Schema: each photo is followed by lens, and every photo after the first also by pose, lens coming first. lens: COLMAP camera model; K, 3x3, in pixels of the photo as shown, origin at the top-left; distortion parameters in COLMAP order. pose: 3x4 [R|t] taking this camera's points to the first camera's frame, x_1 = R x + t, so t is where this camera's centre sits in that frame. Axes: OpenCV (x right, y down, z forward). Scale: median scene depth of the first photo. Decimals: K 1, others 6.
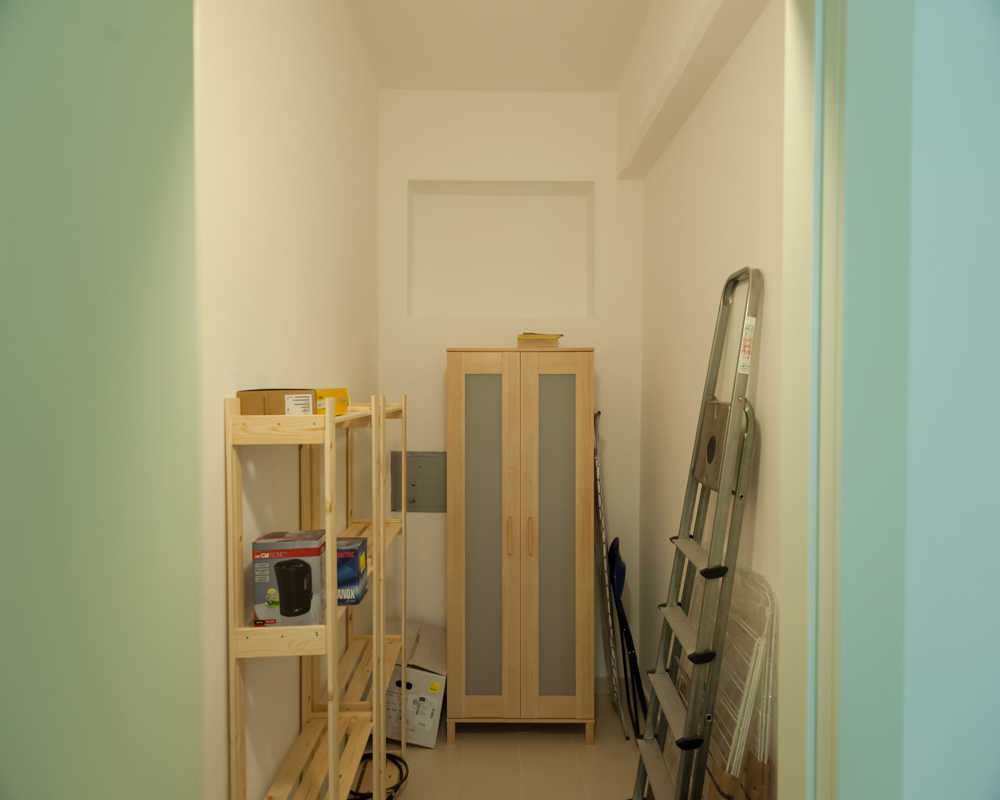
lens RADIAL K [[542.8, 0, 501.4], [0, 542.8, 393.2], [0, 0, 1]] dist [0.016521, -0.008451]
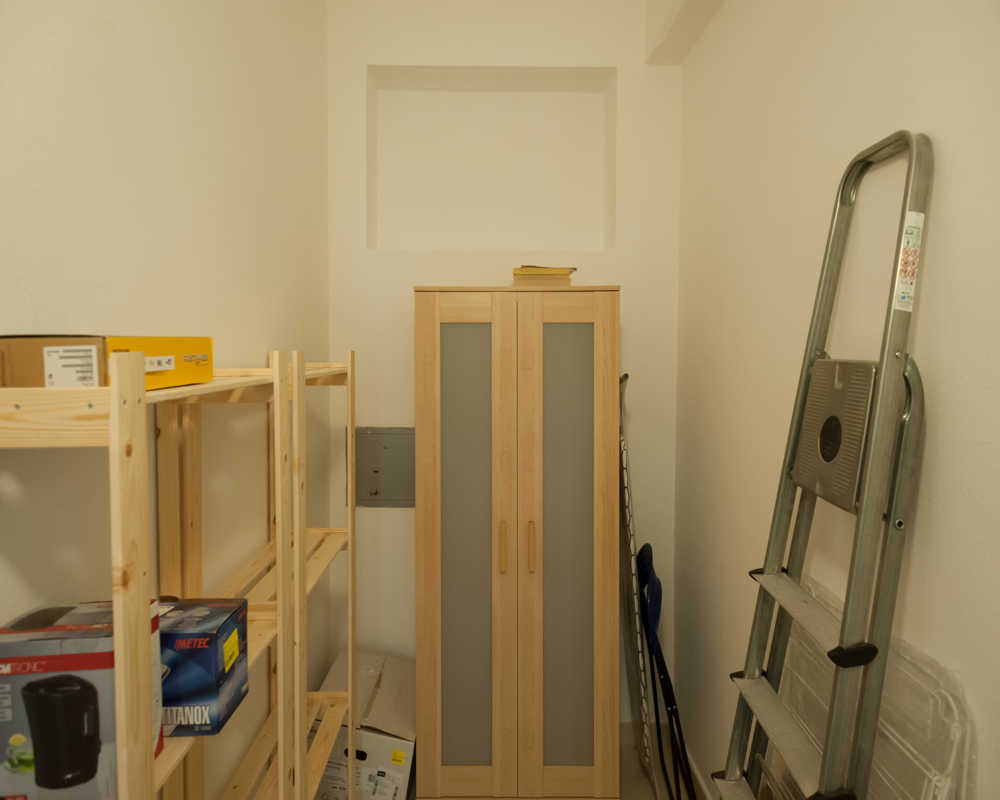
lens RADIAL K [[555.9, 0, 477.7], [0, 555.9, 358.8], [0, 0, 1]] dist [-0.001580, -0.000658]
pose [[0.999286, -0.002064, -0.037715, 0.012861], [0.002466, 0.999941, 0.010614, 0.006042], [0.037691, -0.010699, 0.999232, 0.320532]]
